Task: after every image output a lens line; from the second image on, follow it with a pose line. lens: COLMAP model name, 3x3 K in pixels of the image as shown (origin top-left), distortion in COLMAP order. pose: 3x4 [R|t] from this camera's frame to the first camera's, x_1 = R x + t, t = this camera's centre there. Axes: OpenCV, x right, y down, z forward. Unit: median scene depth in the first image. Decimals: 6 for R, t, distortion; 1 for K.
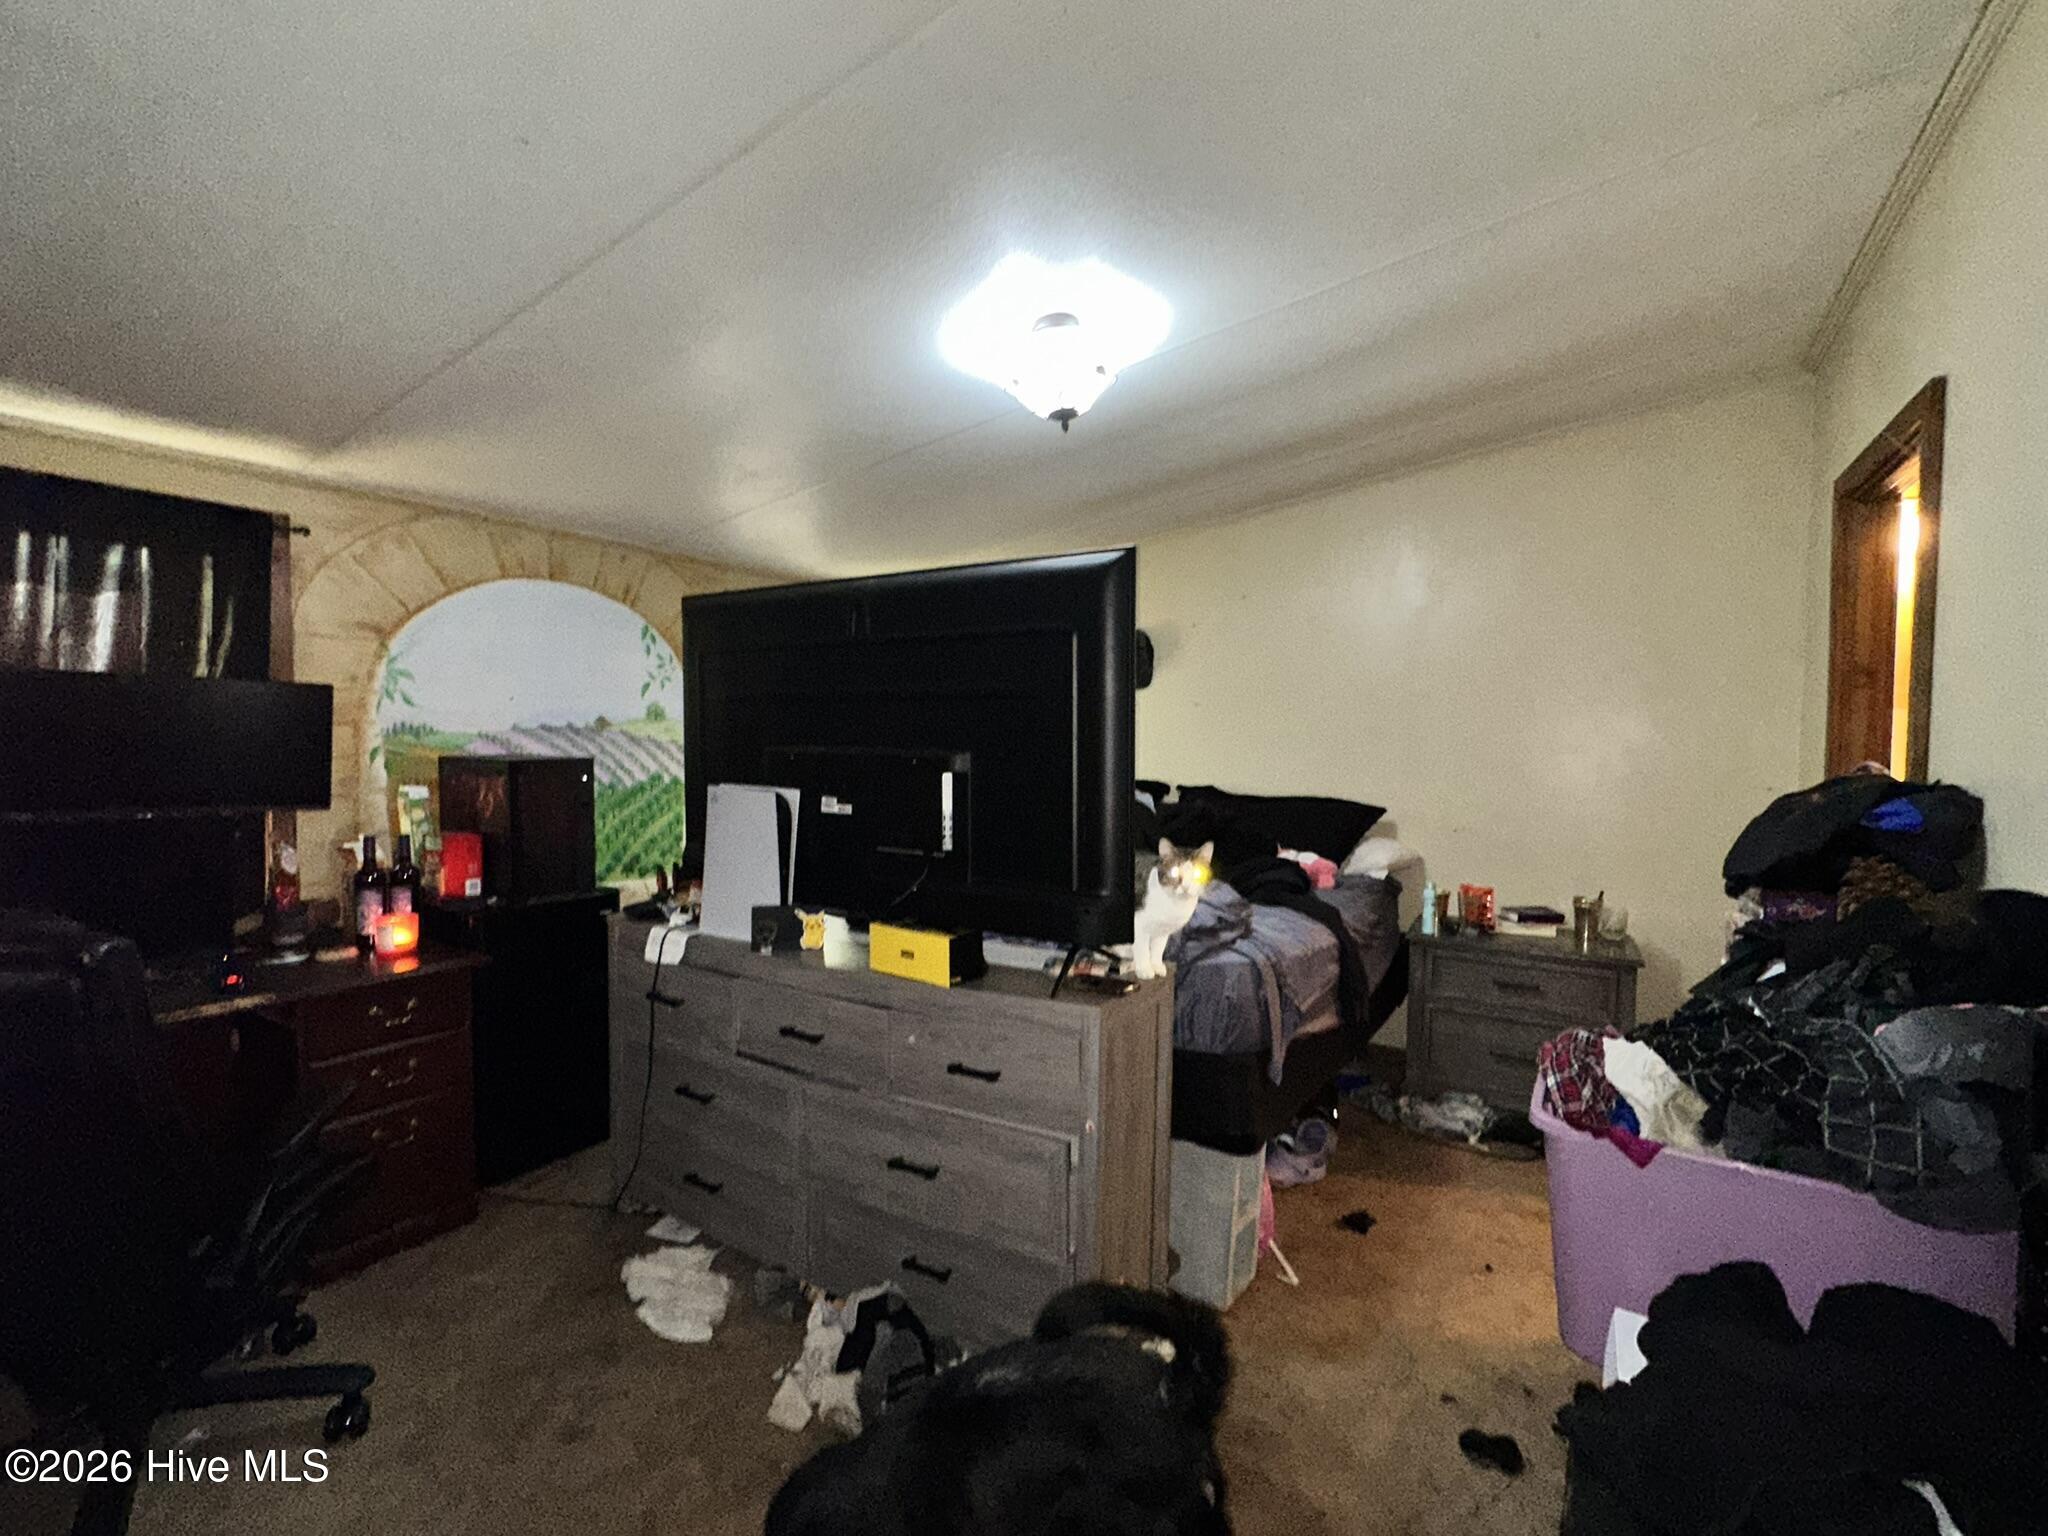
lens RADIAL K [[894.9, 0, 1018.5], [0, 894.9, 771.4], [0, 0, 1]] dist [-0.003063, 0.000704]
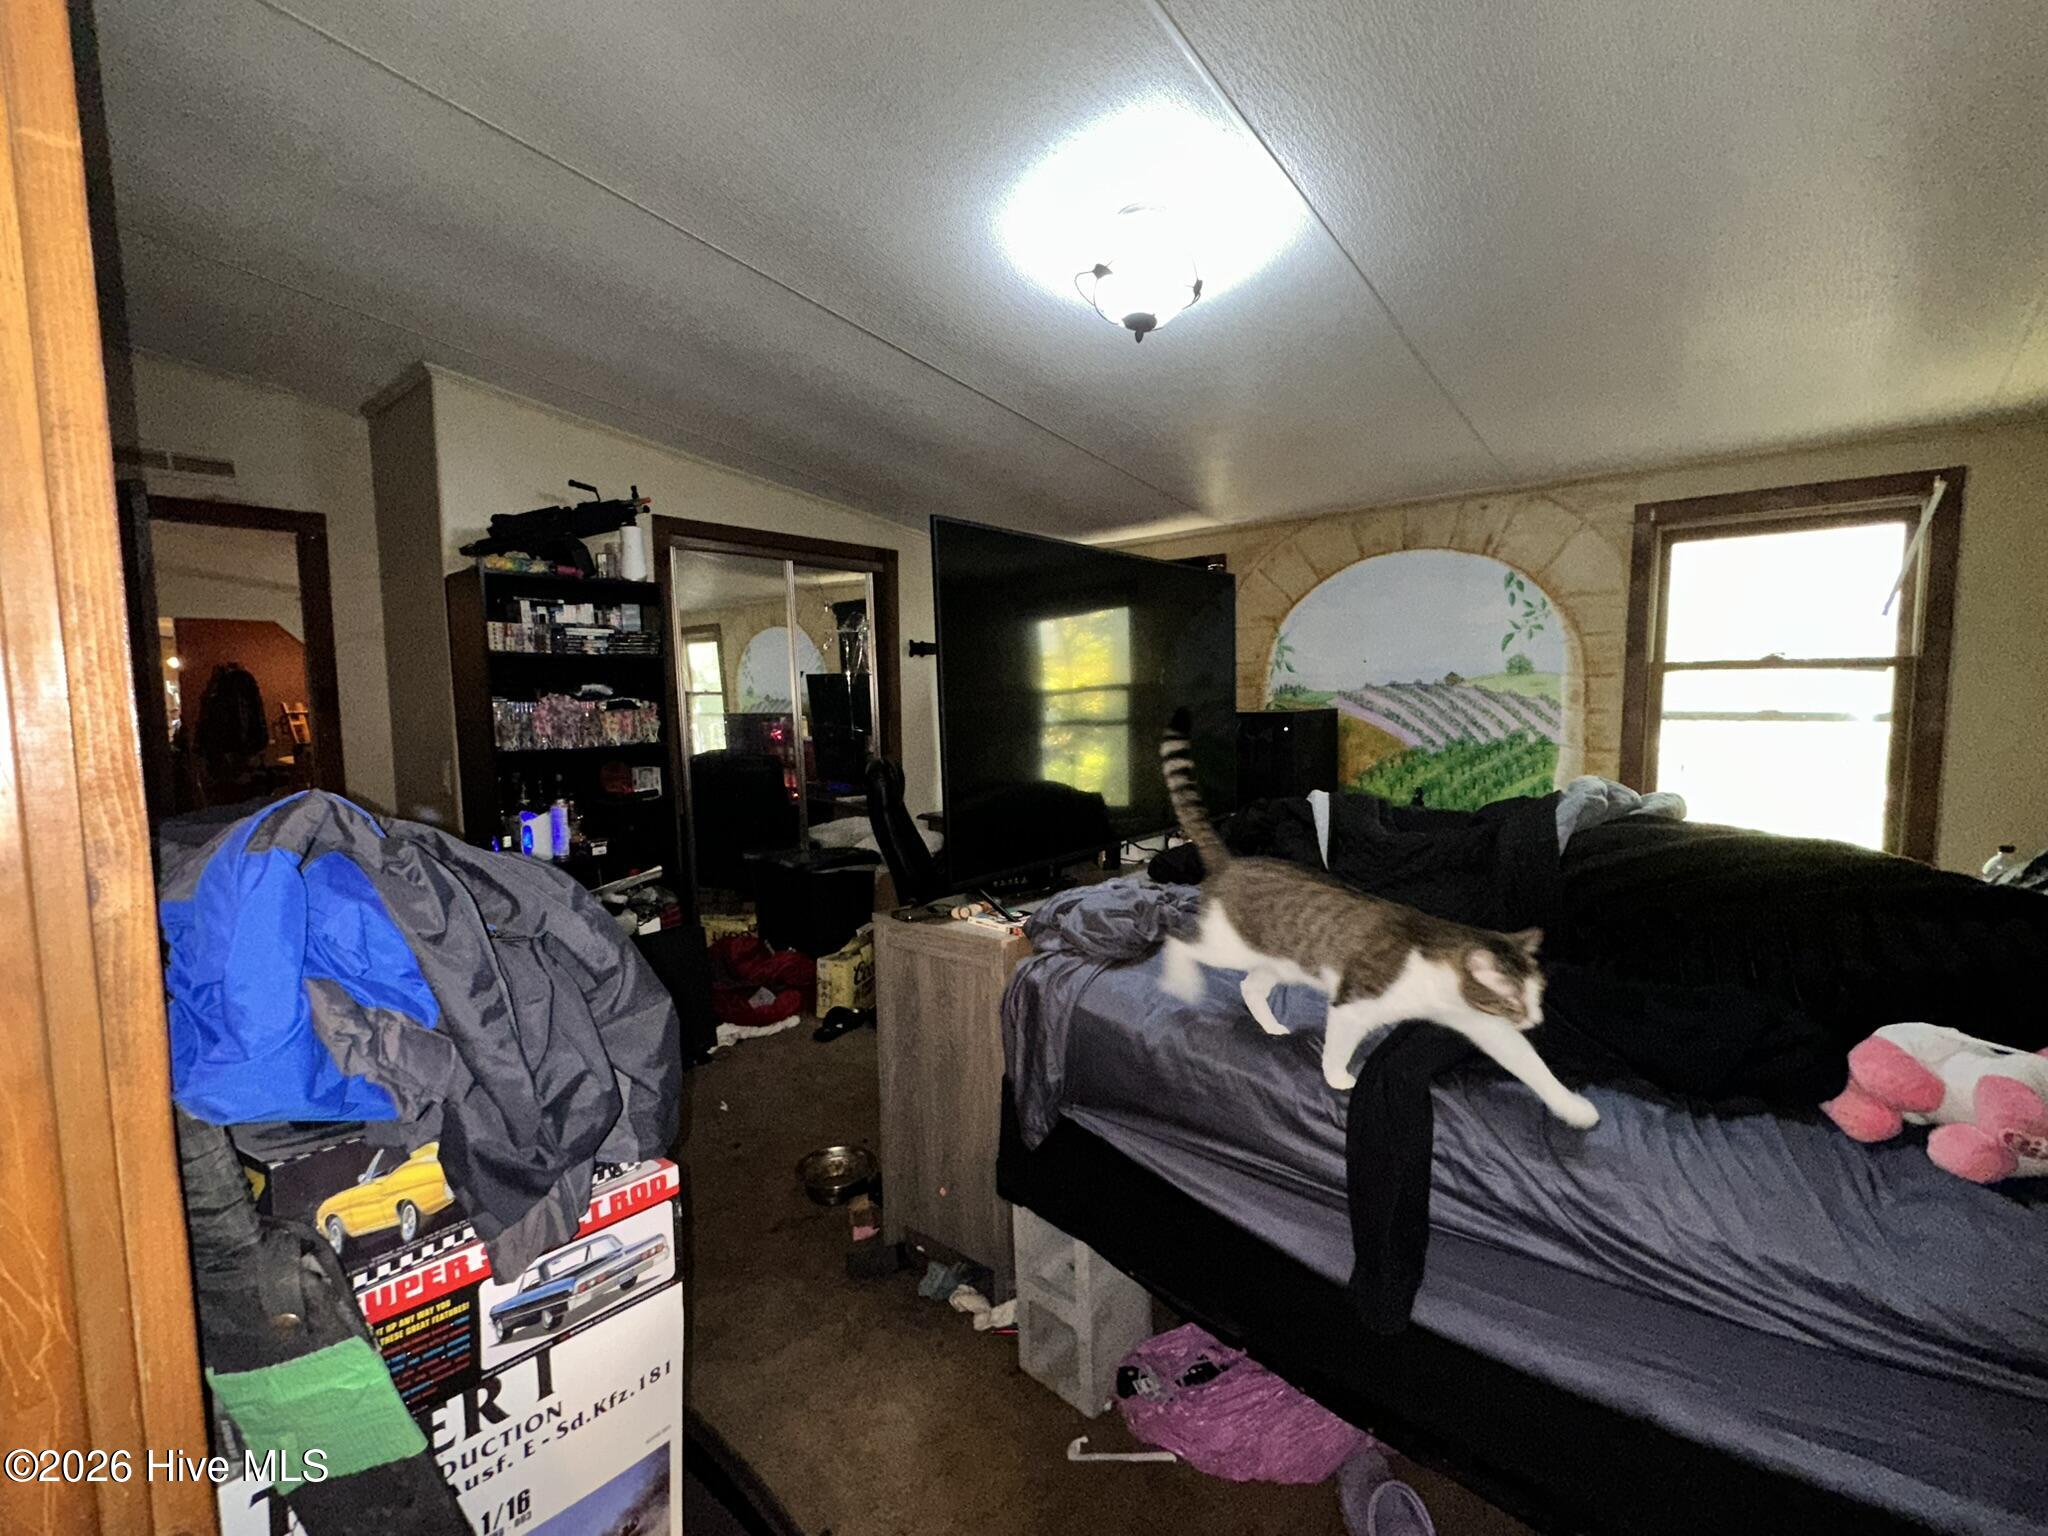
lens RADIAL K [[894.9, 0, 1018.5], [0, 894.9, 771.4], [0, 0, 1]] dist [-0.003063, 0.000704]
pose [[-0.124498, 0.088242, -0.988288, 0.598364], [-0.020997, 0.995580, 0.091538, -0.031795], [0.991998, 0.032147, -0.122095, 0.624703]]
